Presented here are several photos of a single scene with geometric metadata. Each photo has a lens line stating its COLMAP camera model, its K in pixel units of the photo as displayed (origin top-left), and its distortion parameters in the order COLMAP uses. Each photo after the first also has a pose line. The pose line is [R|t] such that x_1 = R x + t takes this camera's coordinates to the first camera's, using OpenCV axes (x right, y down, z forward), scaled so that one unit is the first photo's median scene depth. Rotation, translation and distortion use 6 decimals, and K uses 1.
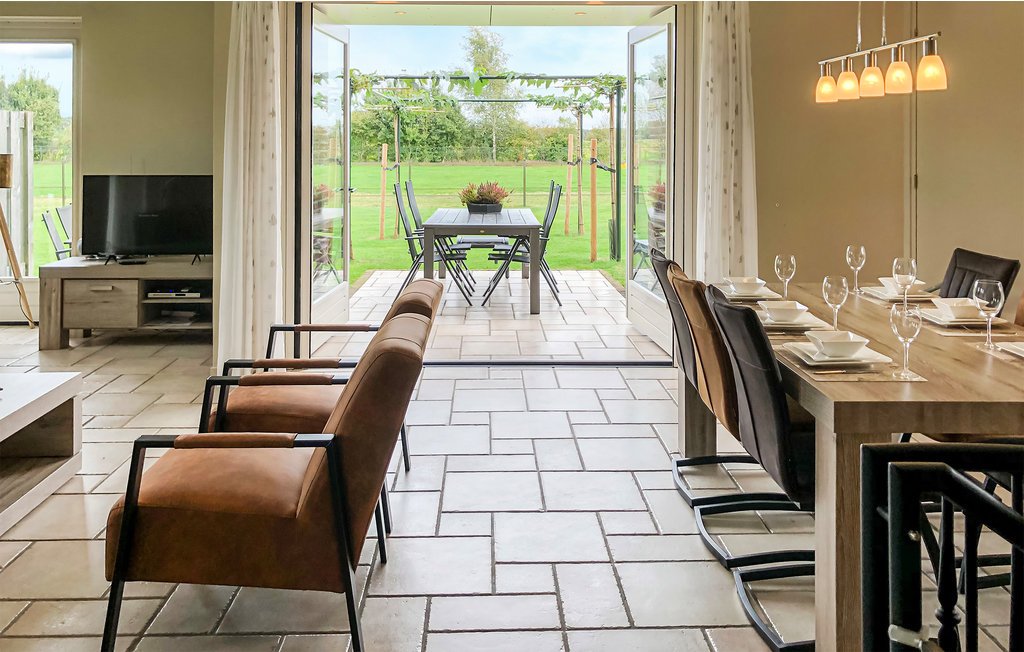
lens RADIAL K [[849.8, 0, 490.5], [0, 849.8, 236.1], [0, 0, 1]] dist [0.010953, -0.019924]
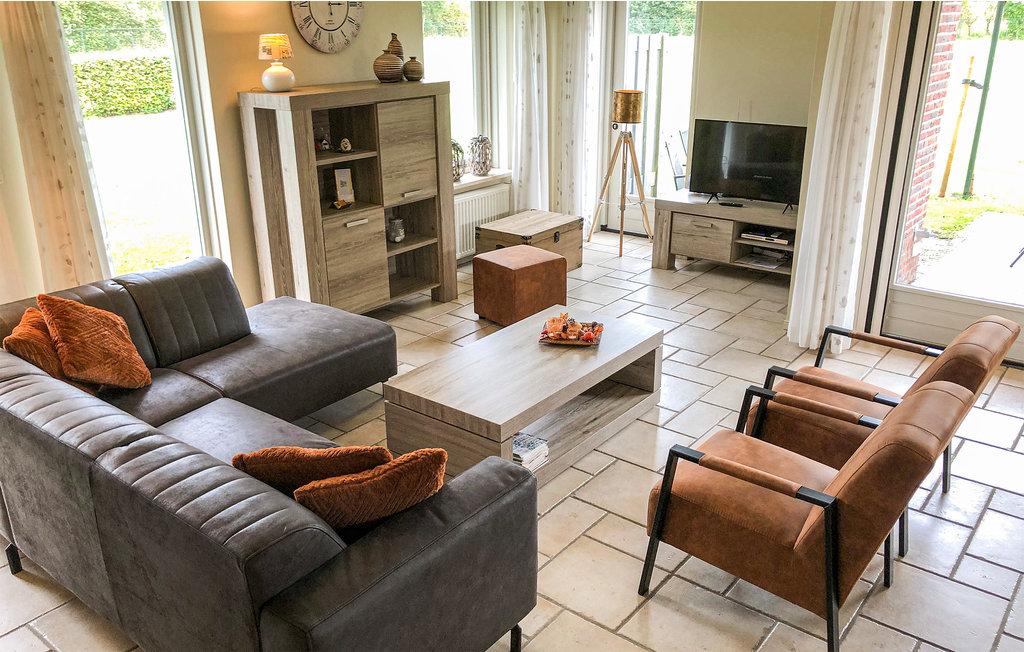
lens RADIAL K [[849.8, 0, 524.1], [0, 849.8, 324.5], [0, 0, 1]] dist [0.010953, -0.019924]
pose [[0.763461, 0.221033, -0.606854, 0.069451], [-0.006353, 0.942140, 0.335160, -0.190889], [0.645823, -0.252026, 0.720691, 0.016192]]
